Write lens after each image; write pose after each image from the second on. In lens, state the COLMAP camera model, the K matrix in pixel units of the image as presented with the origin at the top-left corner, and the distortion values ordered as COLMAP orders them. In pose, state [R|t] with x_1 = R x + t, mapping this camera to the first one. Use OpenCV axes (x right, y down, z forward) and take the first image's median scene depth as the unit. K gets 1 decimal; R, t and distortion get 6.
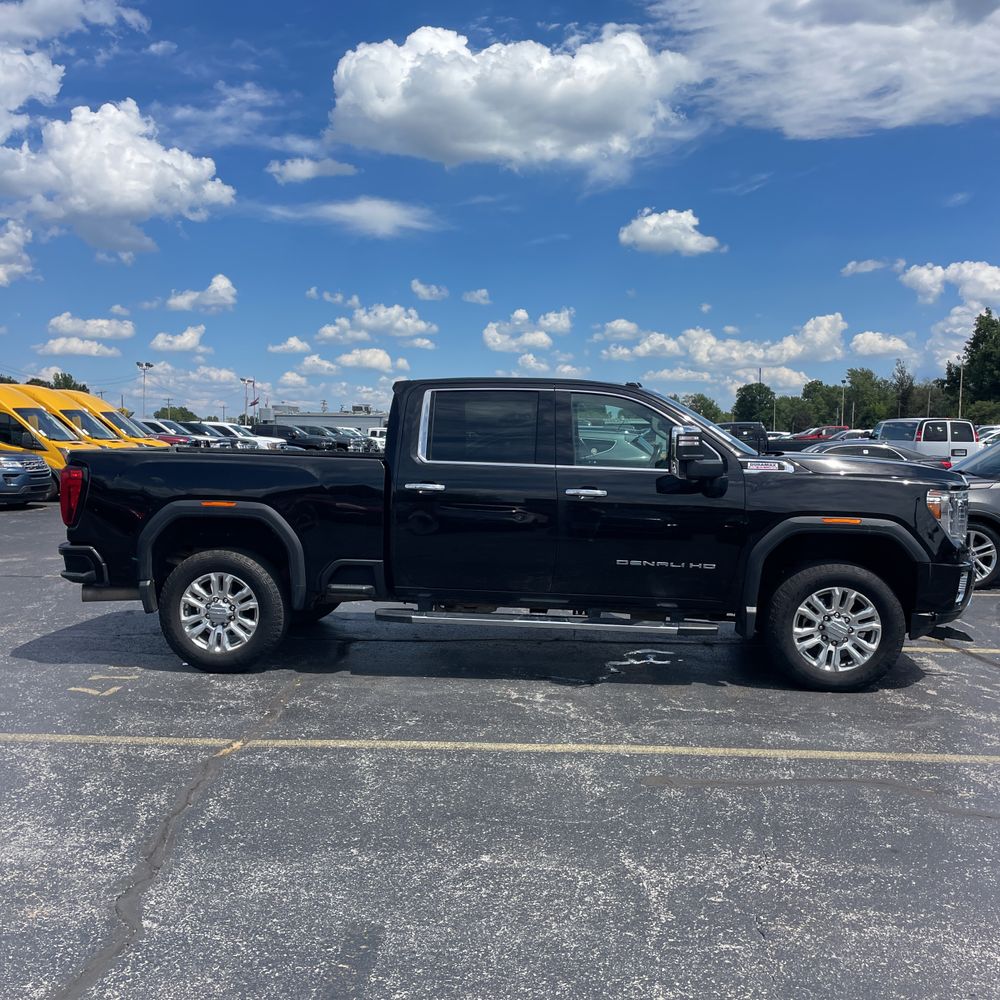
lens RADIAL K [[1009.9, 0, 509.8], [0, 1009.9, 505.4], [0, 0, 1]] dist [0.078314, -0.106789]
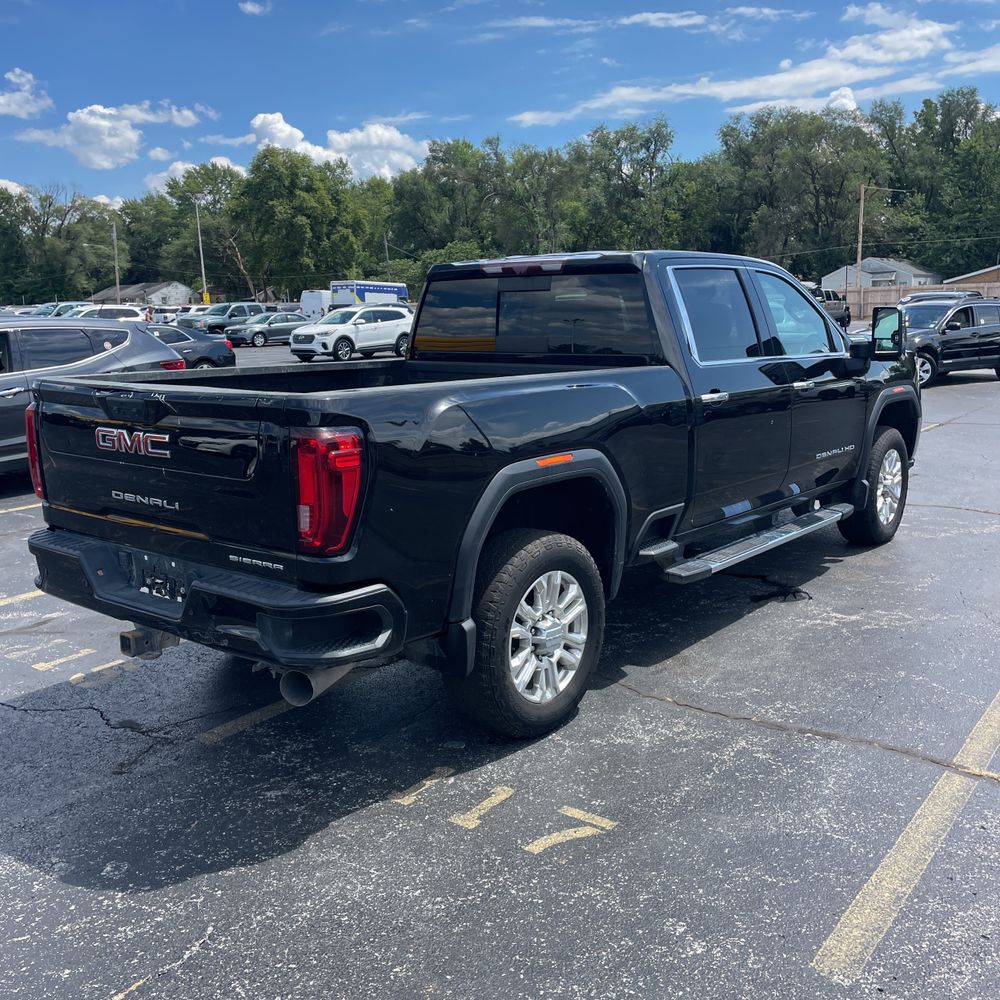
lens RADIAL K [[1009.9, 0, 509.8], [0, 1009.9, 505.4], [0, 0, 1]] dist [0.078314, -0.106789]
pose [[0.545233, -0.181430, 0.818416, -0.786923], [0.083417, 0.983195, 0.162386, -0.073028], [-0.834124, -0.020269, 0.551205, 0.689810]]
